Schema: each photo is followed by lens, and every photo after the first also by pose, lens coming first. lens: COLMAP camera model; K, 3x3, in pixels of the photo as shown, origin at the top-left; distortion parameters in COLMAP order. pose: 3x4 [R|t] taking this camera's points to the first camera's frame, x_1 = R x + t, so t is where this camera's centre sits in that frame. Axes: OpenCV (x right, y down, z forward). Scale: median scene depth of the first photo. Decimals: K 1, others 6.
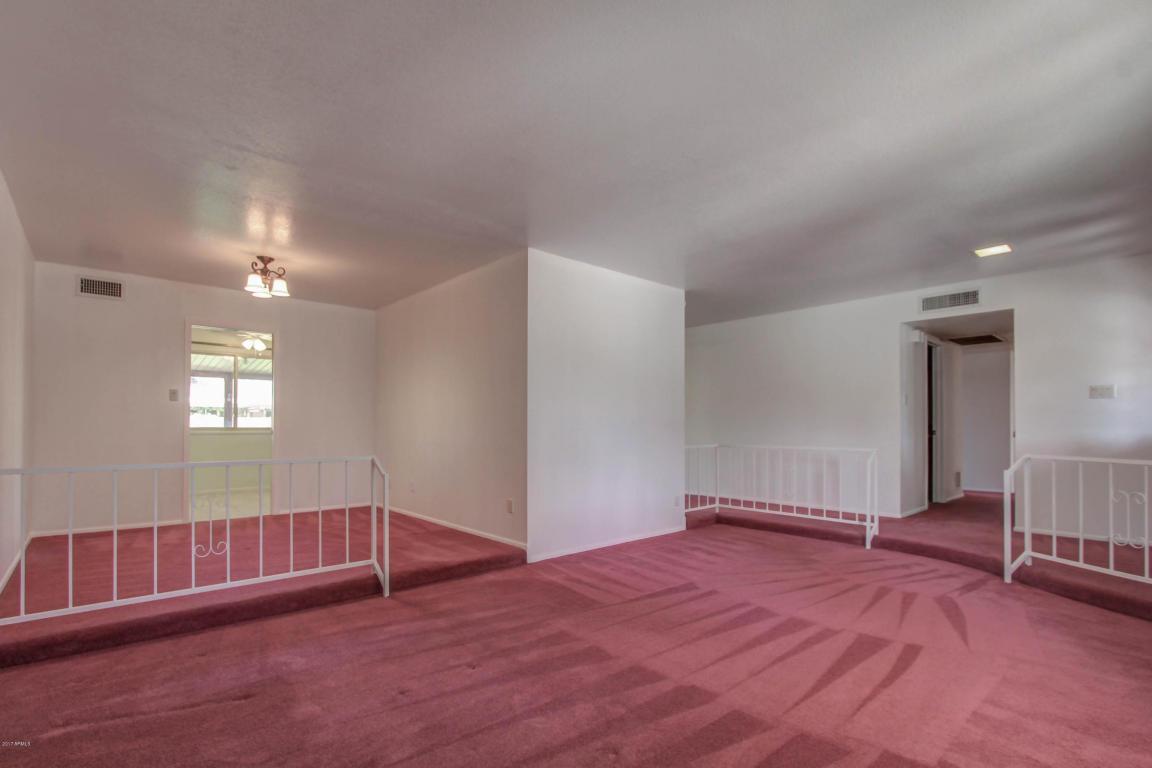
lens RADIAL K [[545.4, 0, 570.6], [0, 545.4, 418.8], [0, 0, 1]] dist [-0.013707, -0.000719]
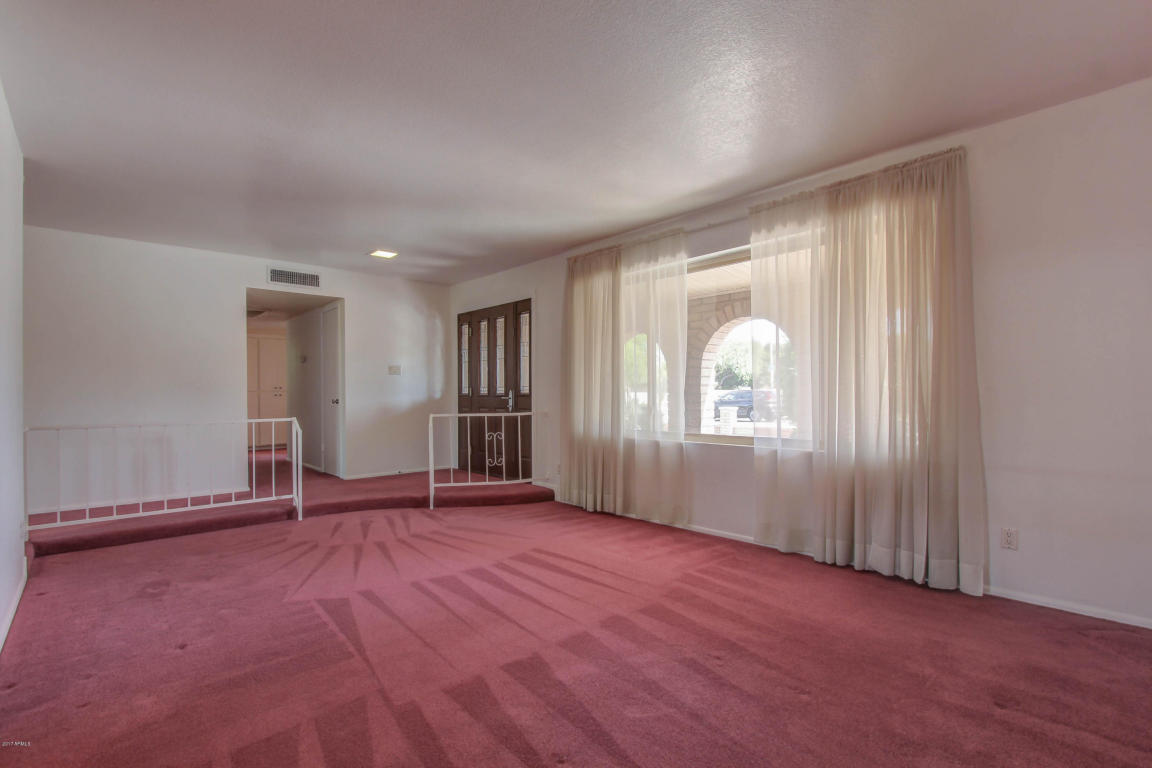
lens RADIAL K [[545.4, 0, 575.9], [0, 545.4, 391.8], [0, 0, 1]] dist [-0.013707, -0.000719]
pose [[-0.035537, 0.002518, 0.999365, -0.634169], [-0.006461, 0.999975, -0.002749, 0.011286], [-0.999347, -0.006554, -0.035520, 0.769323]]
